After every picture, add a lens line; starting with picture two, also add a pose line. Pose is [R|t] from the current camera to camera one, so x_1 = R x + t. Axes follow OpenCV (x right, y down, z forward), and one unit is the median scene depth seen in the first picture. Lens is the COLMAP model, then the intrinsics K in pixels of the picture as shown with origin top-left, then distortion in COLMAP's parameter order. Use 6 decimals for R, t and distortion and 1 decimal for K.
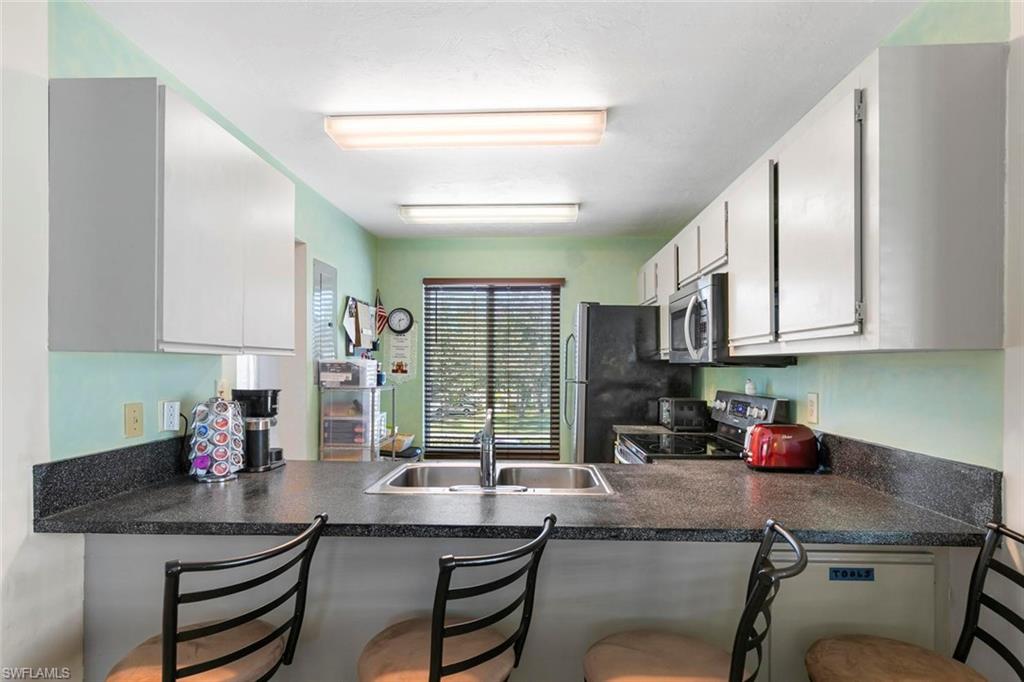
lens RADIAL K [[538.6, 0, 513.8], [0, 538.6, 361.9], [0, 0, 1]] dist [-0.000433, -0.000402]
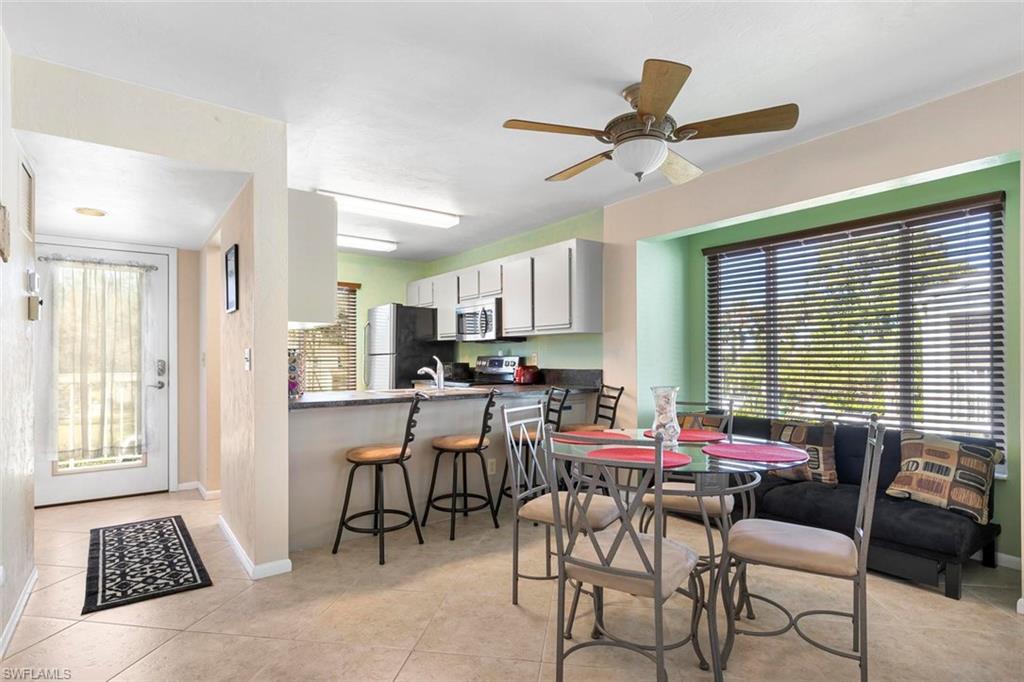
lens RADIAL K [[535.7, 0, 510.4], [0, 535.7, 354.5], [0, 0, 1]] dist [-0.001182, -0.000325]
pose [[0.792007, -0.001431, 0.610510, -0.528704], [0.000798, 0.999999, 0.001310, 0.034945], [-0.610511, -0.000551, 0.792008, -0.431347]]
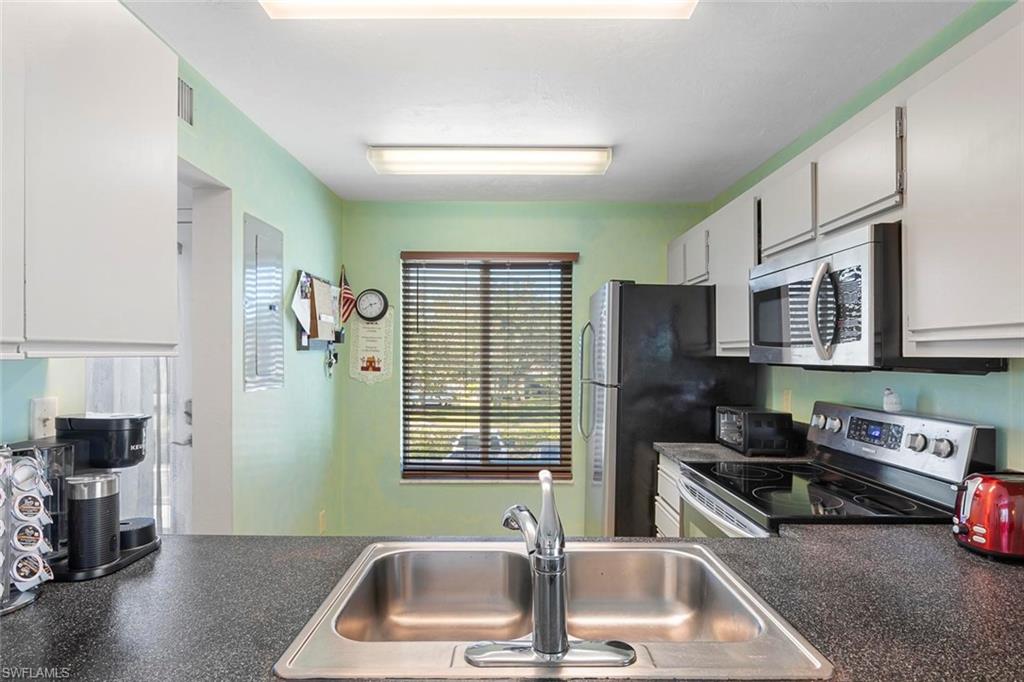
lens RADIAL K [[535.7, 0, 510.4], [0, 535.7, 354.5], [0, 0, 1]] dist [-0.001182, -0.000325]
pose [[0.999243, 0.001044, 0.038897, -0.043916], [-0.001262, 0.999984, 0.005562, -0.009708], [-0.038890, -0.005607, 0.999228, 0.239719]]
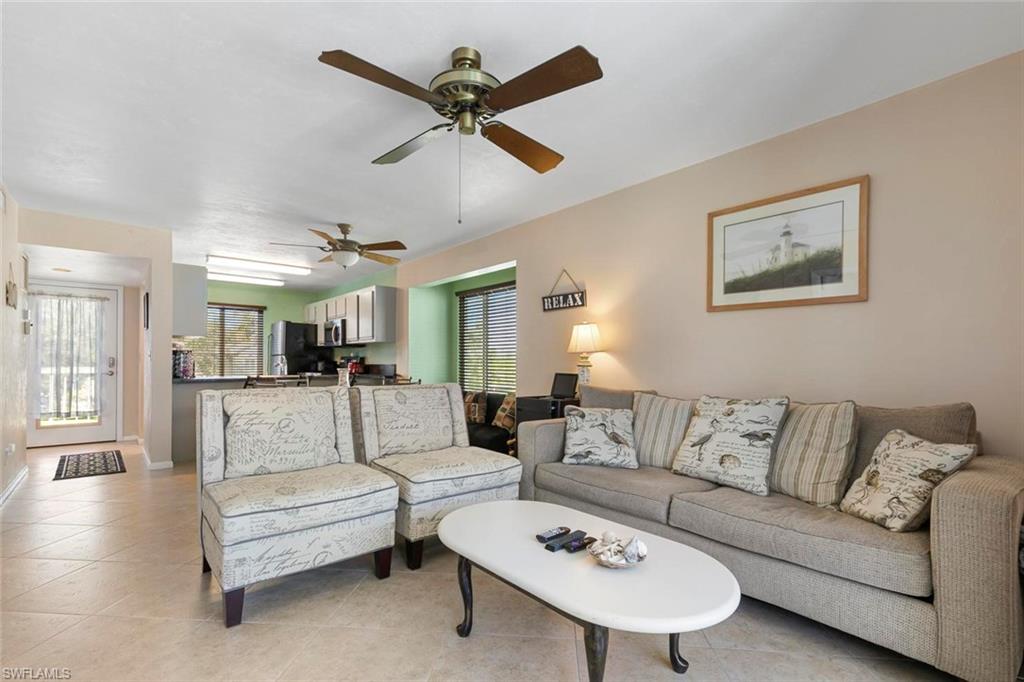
lens RADIAL K [[477.9, 0, 512.5], [0, 477.9, 356.6], [0, 0, 1]] dist [0.001240, 0.000871]
pose [[0.742749, 0.003441, 0.669561, -0.498270], [-0.002503, 0.999994, -0.002362, 0.044689], [-0.669565, 0.000079, 0.742754, -1.151925]]
